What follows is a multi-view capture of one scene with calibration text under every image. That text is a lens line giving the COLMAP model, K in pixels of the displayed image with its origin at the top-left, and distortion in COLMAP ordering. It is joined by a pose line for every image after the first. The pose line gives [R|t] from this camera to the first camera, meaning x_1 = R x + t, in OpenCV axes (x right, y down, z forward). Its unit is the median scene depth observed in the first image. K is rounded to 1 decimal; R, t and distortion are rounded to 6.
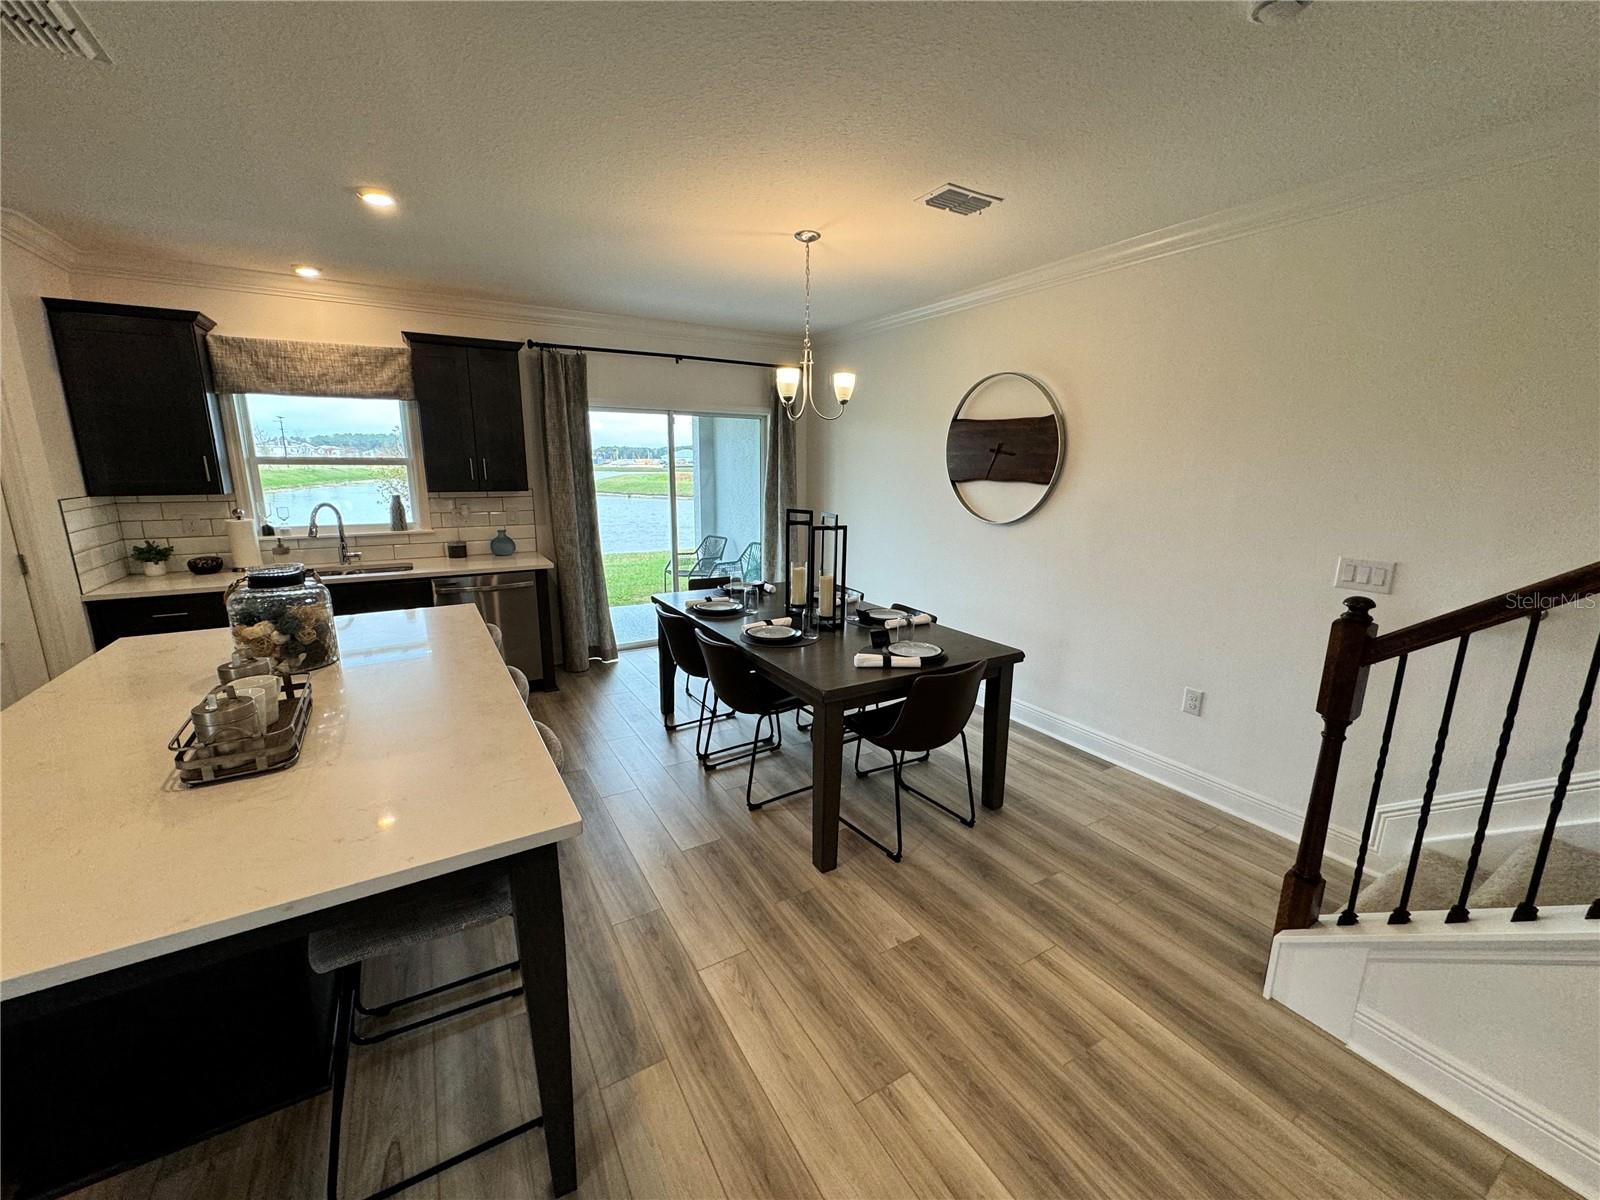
lens RADIAL K [[644.2, 0, 800.0], [0, 644.2, 600.0], [0, 0, 1]] dist [-0.002410, -0.000125]
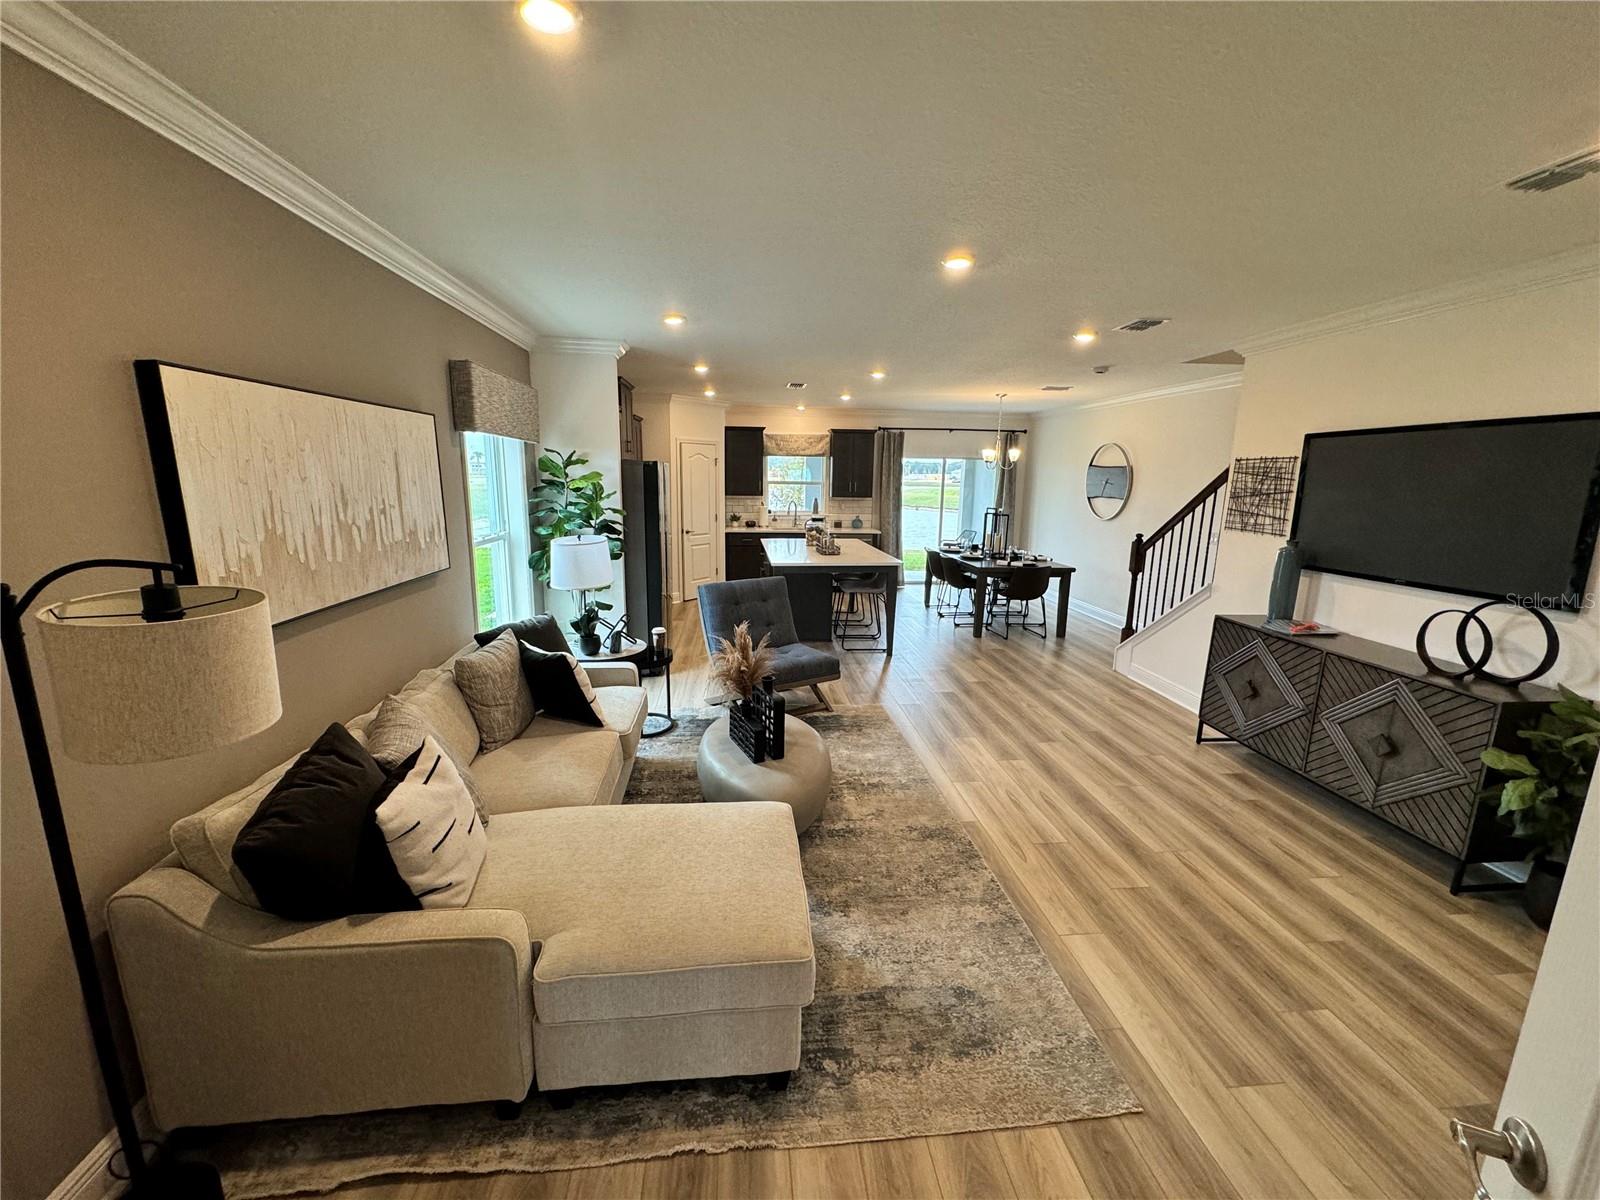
lens RADIAL K [[643.0, 0, 800.0], [0, 643.0, 600.0], [0, 0, 1]] dist [0.001564, -0.000037]
pose [[0.906725, 0.087606, -0.412523, 0.307341], [-0.097292, 0.995253, -0.002488, 0.224662], [0.410347, 0.042391, 0.910944, -1.171440]]
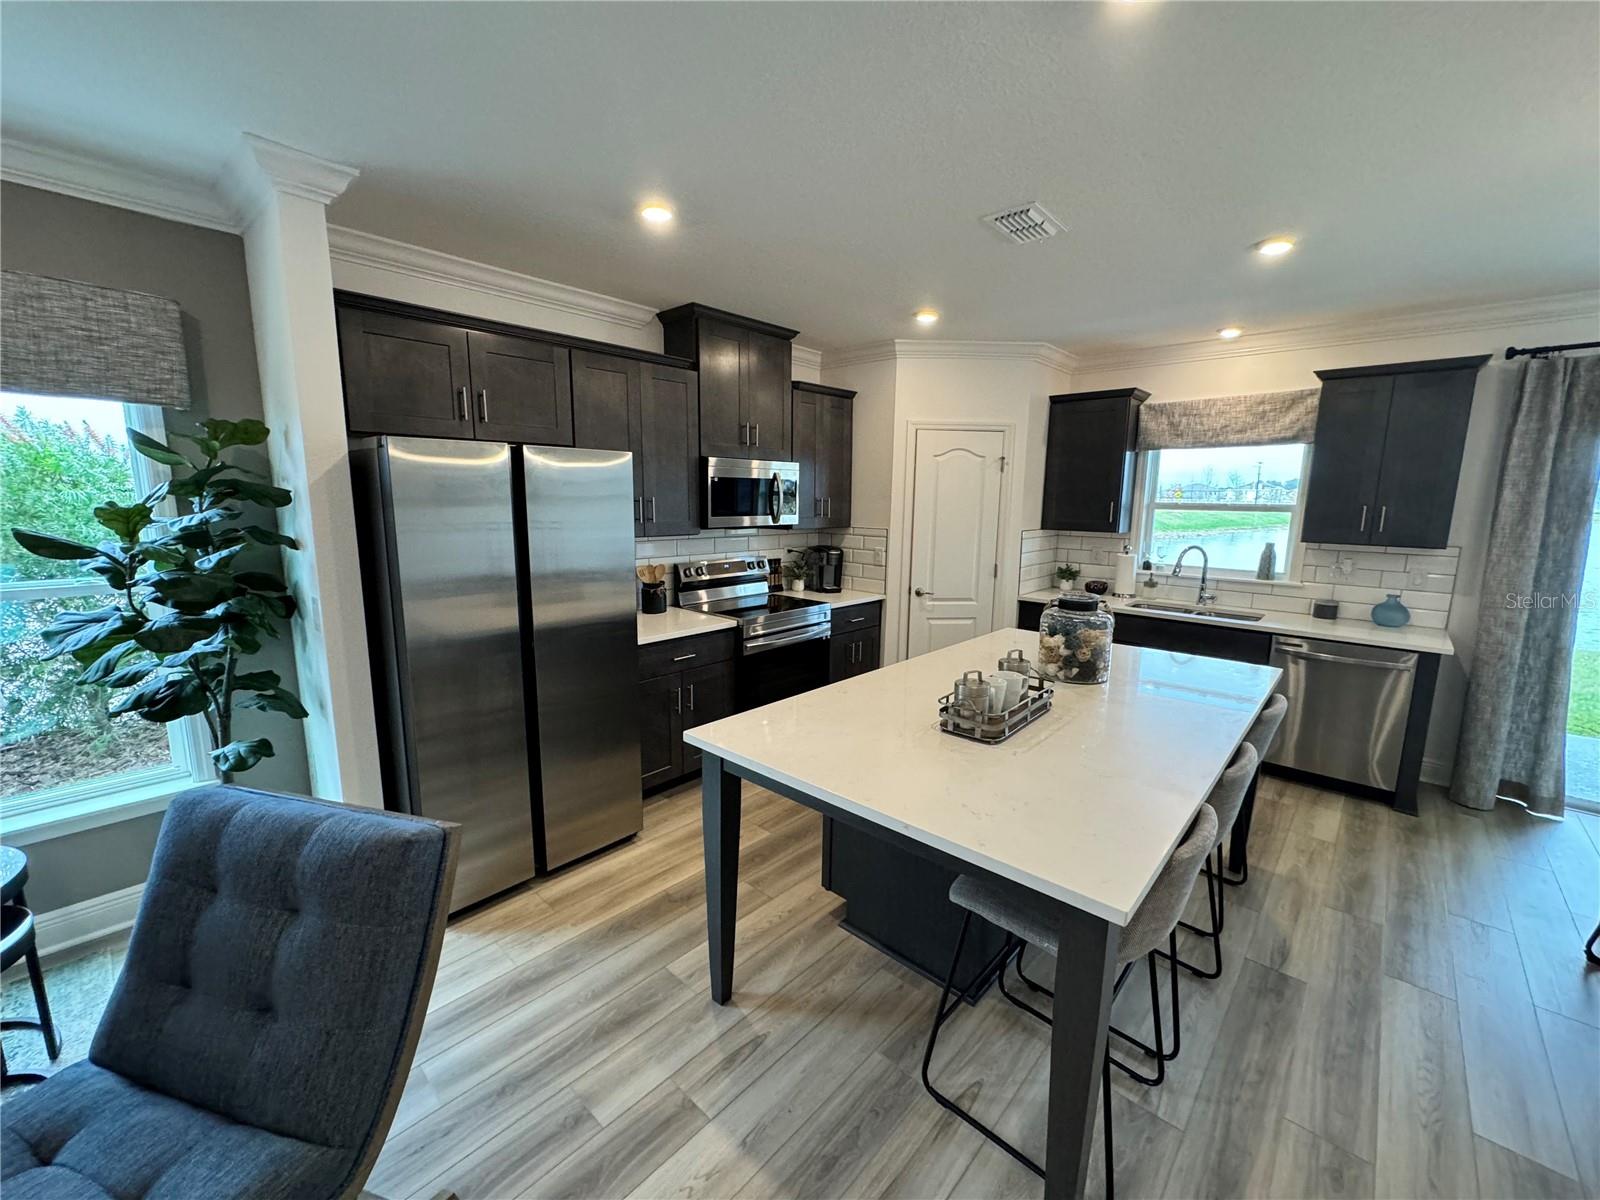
lens RADIAL K [[643.0, 0, 800.0], [0, 643.0, 600.0], [0, 0, 1]] dist [0.001564, -0.000037]
pose [[0.271504, 0.151573, -0.950427, 0.118289], [-0.211546, 0.972769, 0.094705, -0.025912], [0.938900, 0.175346, 0.296175, 0.083041]]
